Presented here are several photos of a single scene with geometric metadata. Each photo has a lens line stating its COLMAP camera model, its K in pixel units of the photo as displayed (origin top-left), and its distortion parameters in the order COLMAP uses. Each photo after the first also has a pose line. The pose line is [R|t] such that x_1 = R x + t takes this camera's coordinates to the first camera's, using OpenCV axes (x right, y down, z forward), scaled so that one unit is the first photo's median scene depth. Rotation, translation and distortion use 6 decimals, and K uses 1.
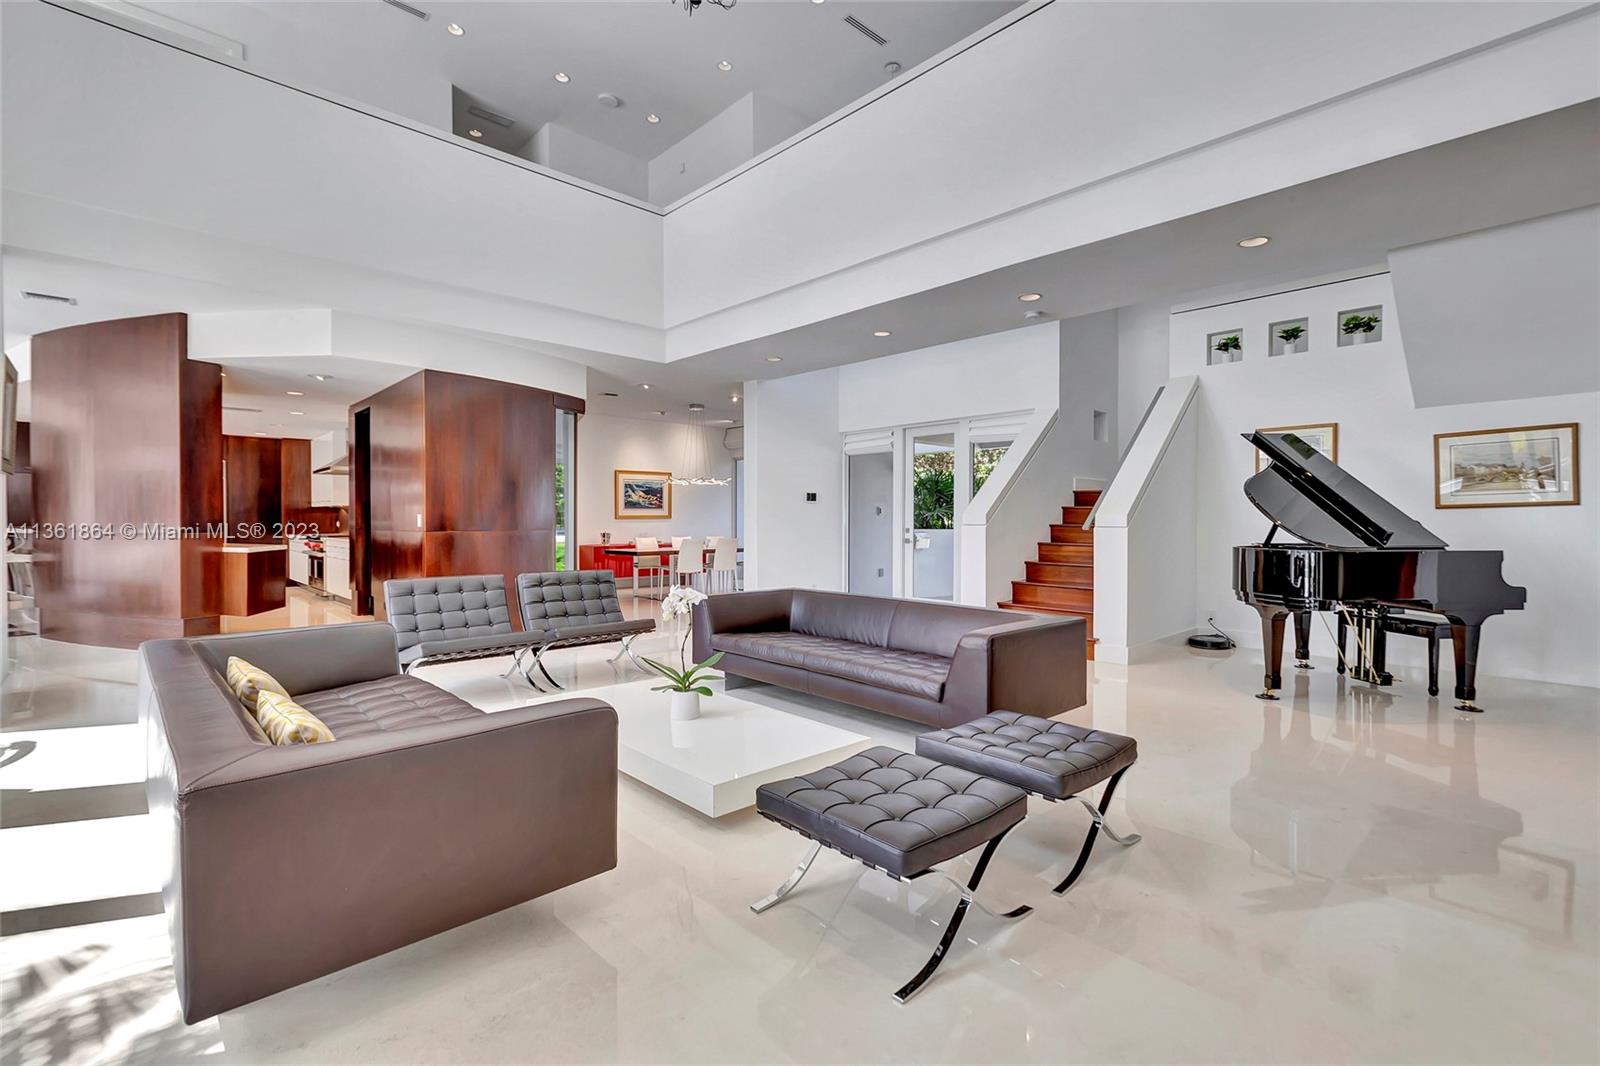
lens RADIAL K [[727.3, 0, 802.8], [0, 727.3, 527.6], [0, 0, 1]] dist [0.000938, -0.000165]
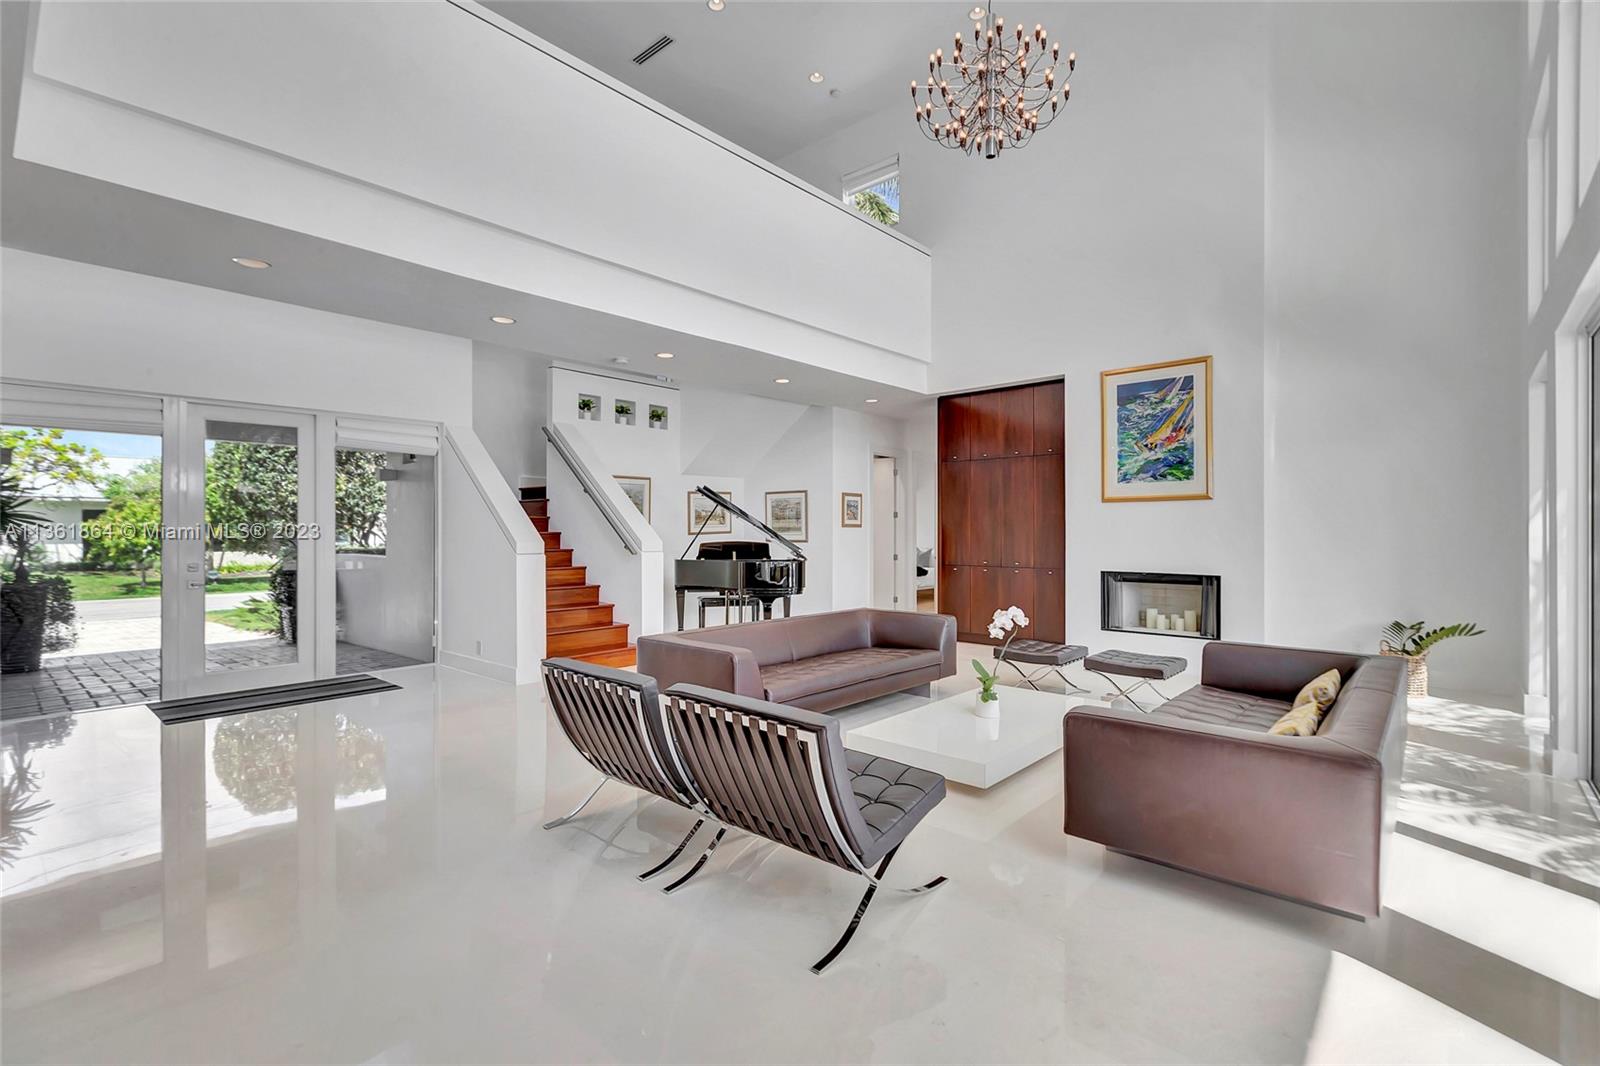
lens RADIAL K [[727.3, 0, 802.8], [0, 727.3, 527.6], [0, 0, 1]] dist [0.000938, -0.000165]
pose [[-0.086615, -0.000405, 0.996242, -0.854044], [0.010817, 0.999941, 0.001347, -0.042699], [-0.996183, 0.010893, -0.086605, 0.882333]]
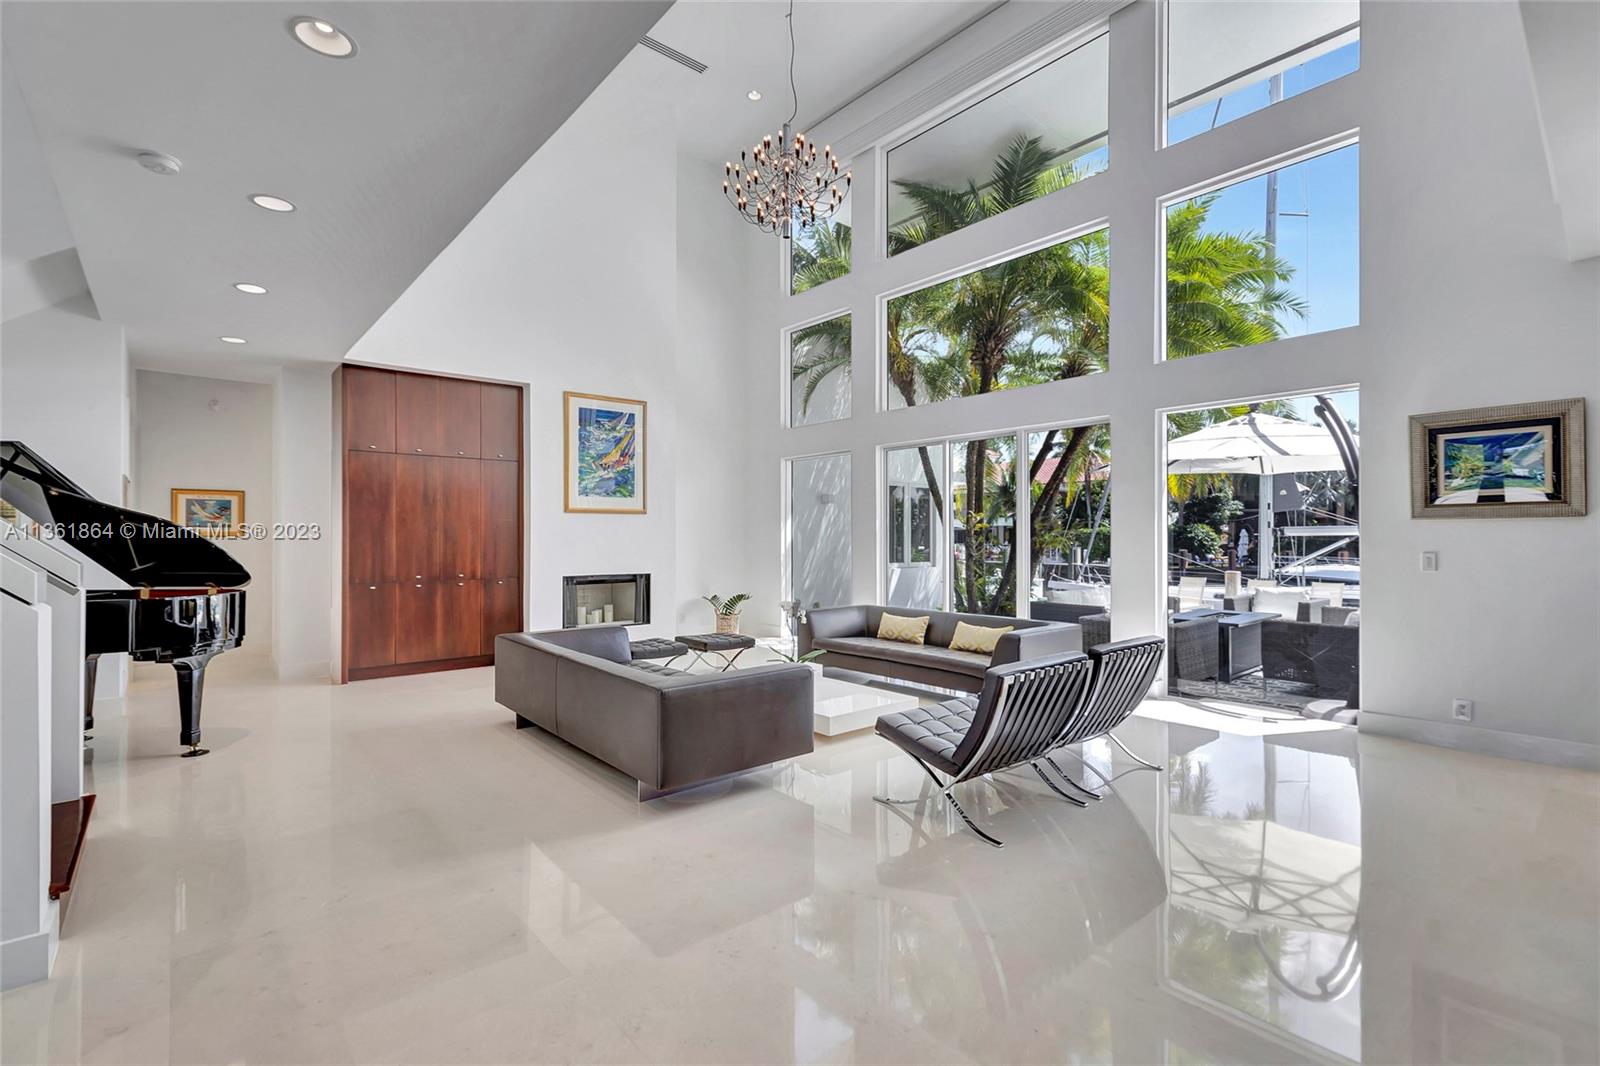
lens RADIAL K [[727.3, 0, 802.8], [0, 727.3, 527.6], [0, 0, 1]] dist [0.000938, -0.000165]
pose [[-0.998947, -0.001396, 0.045862, -0.147333], [-0.001486, 0.999997, -0.001921, -0.048733], [-0.045859, -0.001987, -0.998946, 1.591395]]
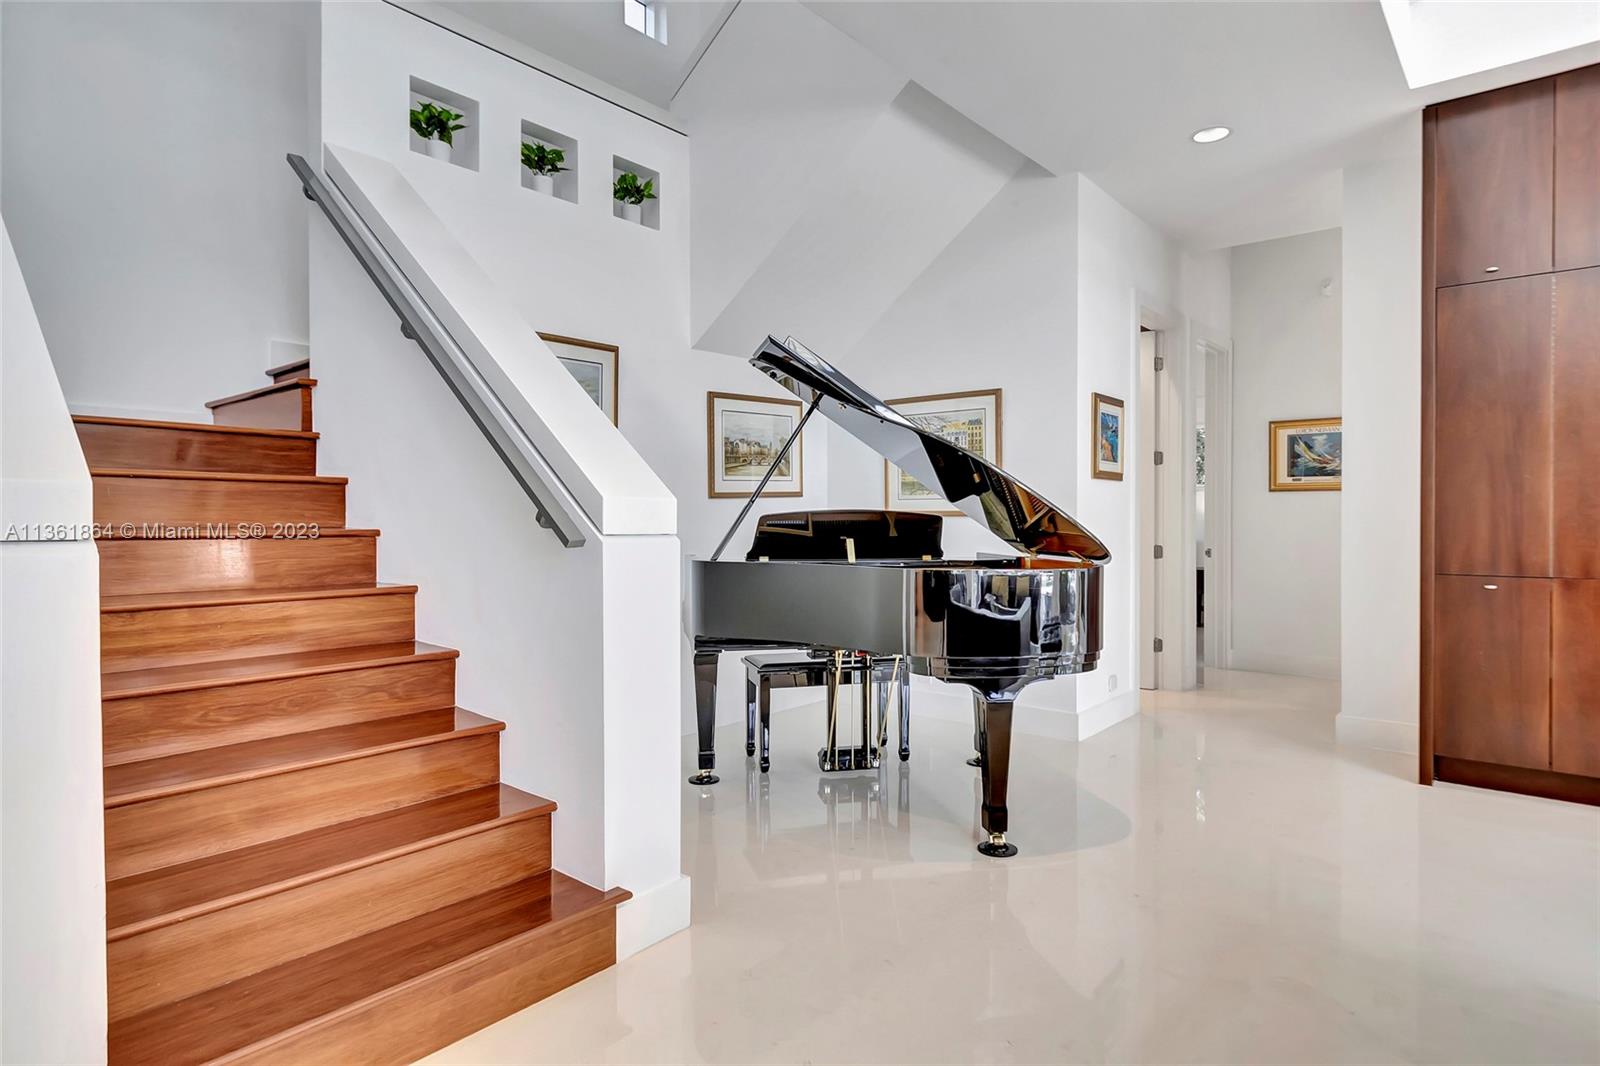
lens RADIAL K [[875.7, 0, 797.2], [0, 875.7, 523.6], [0, 0, 1]] dist [0.005934, 0.000879]
pose [[-0.104058, -0.011415, 0.994506, 0.027405], [0.012203, 0.999844, 0.012754, -0.011675], [-0.994496, 0.013463, -0.103903, 1.006340]]
